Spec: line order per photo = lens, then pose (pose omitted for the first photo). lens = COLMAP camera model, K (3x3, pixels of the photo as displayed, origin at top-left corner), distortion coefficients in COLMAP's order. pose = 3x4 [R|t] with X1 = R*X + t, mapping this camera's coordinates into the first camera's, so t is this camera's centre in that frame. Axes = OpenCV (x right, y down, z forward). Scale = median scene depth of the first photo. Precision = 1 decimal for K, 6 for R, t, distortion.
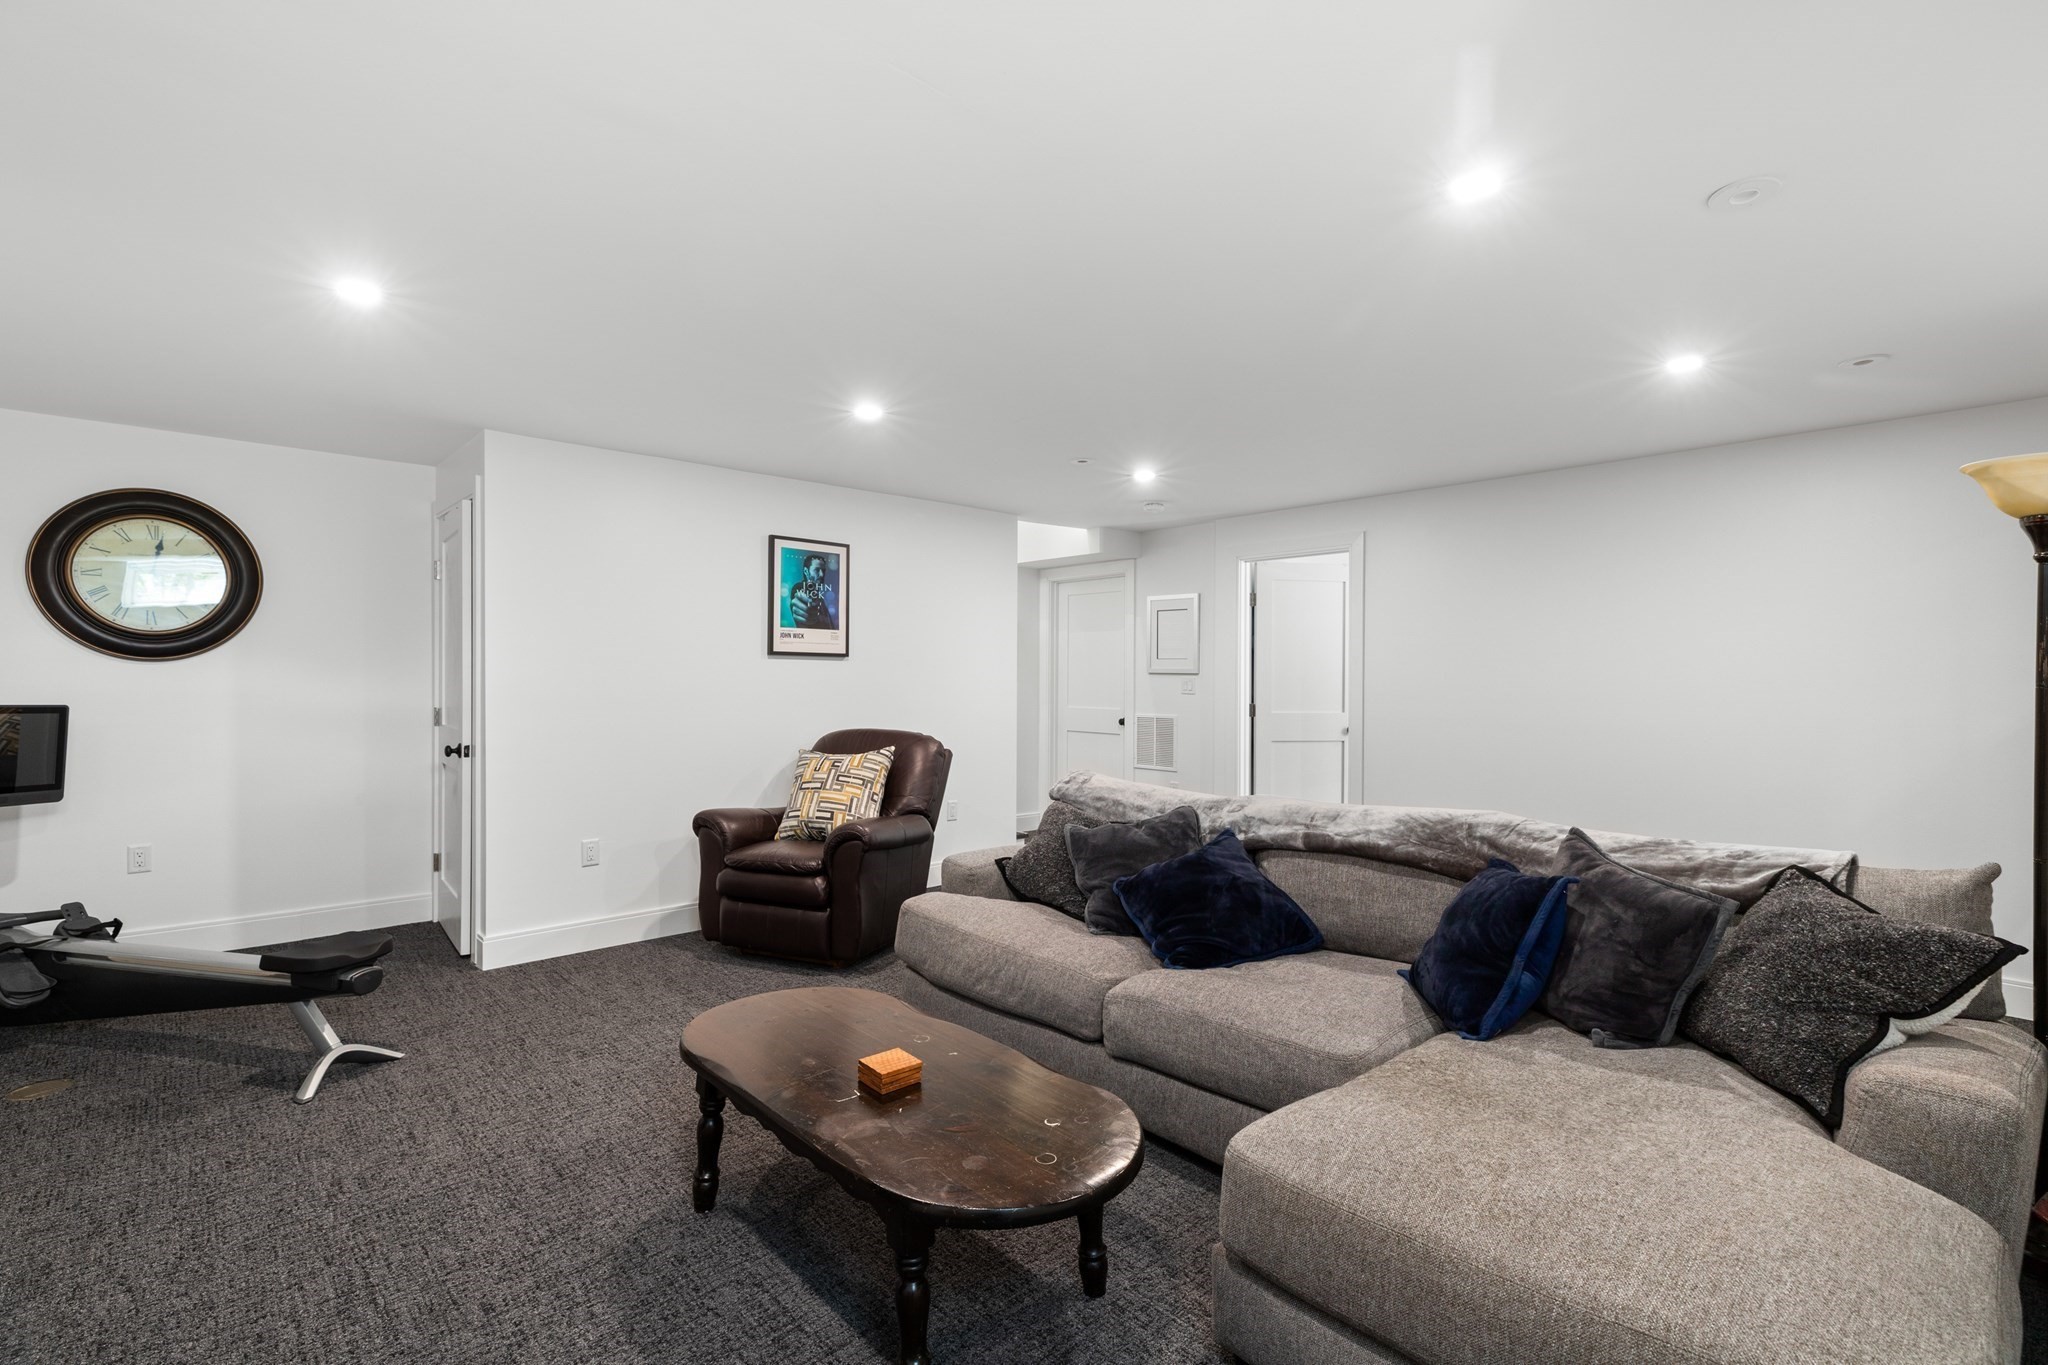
lens RADIAL K [[941.9, 0, 1023.0], [0, 941.9, 683.7], [0, 0, 1]] dist [0.005539, 0.000142]
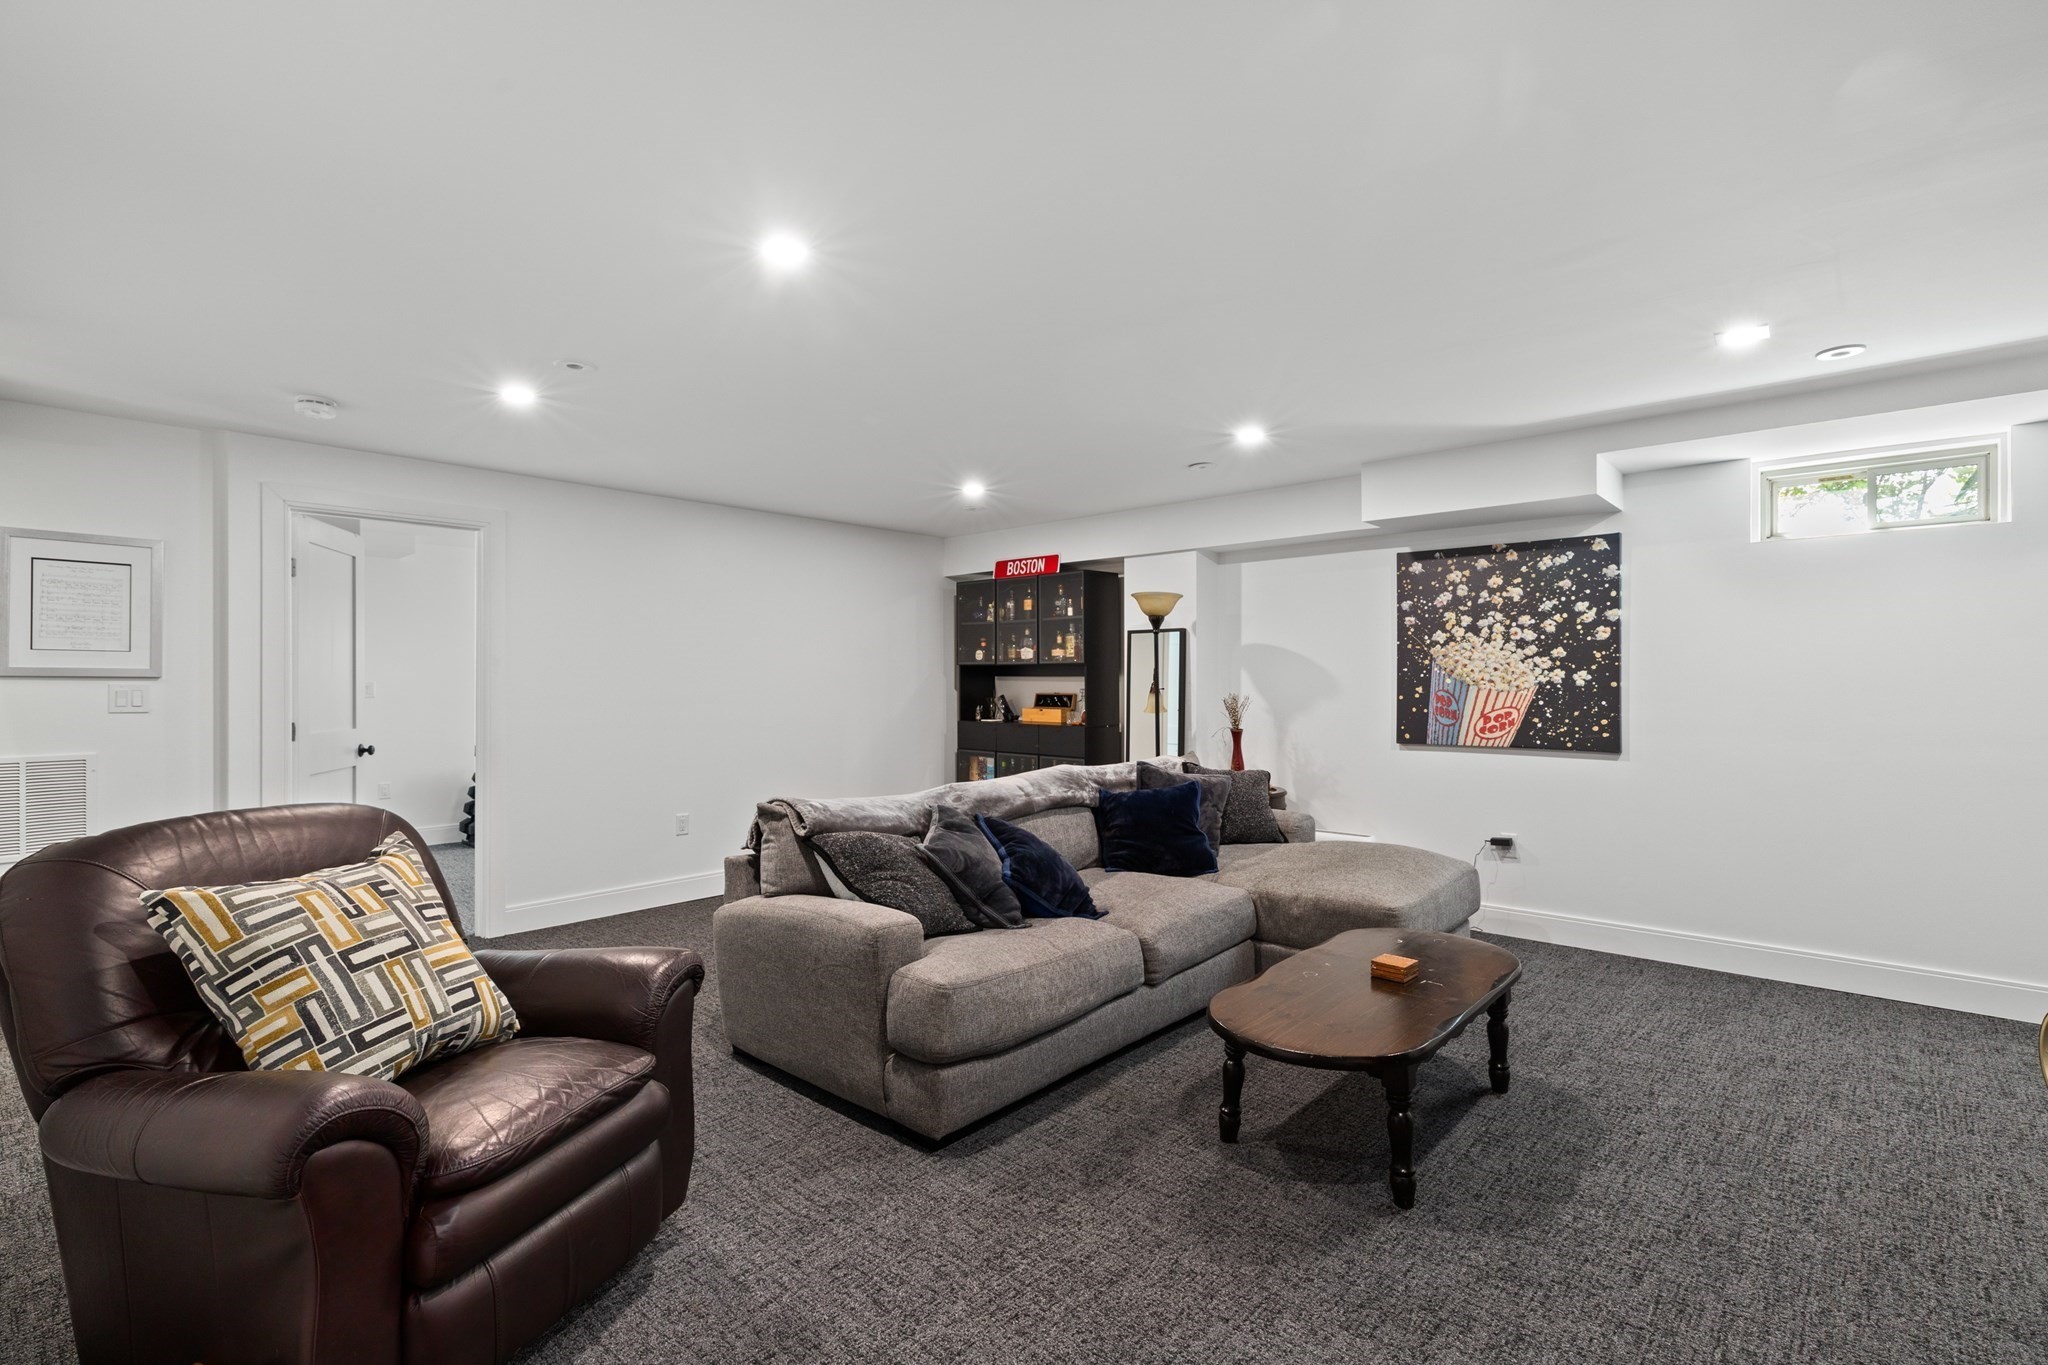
lens RADIAL K [[941.9, 0, 1023.0], [0, 941.9, 676.0], [0, 0, 1]] dist [0.005539, 0.000142]
pose [[-0.098961, -0.000312, 0.995091, -1.340103], [0.007812, 0.999969, 0.001091, -0.019533], [-0.995061, 0.007882, -0.098956, 1.539157]]
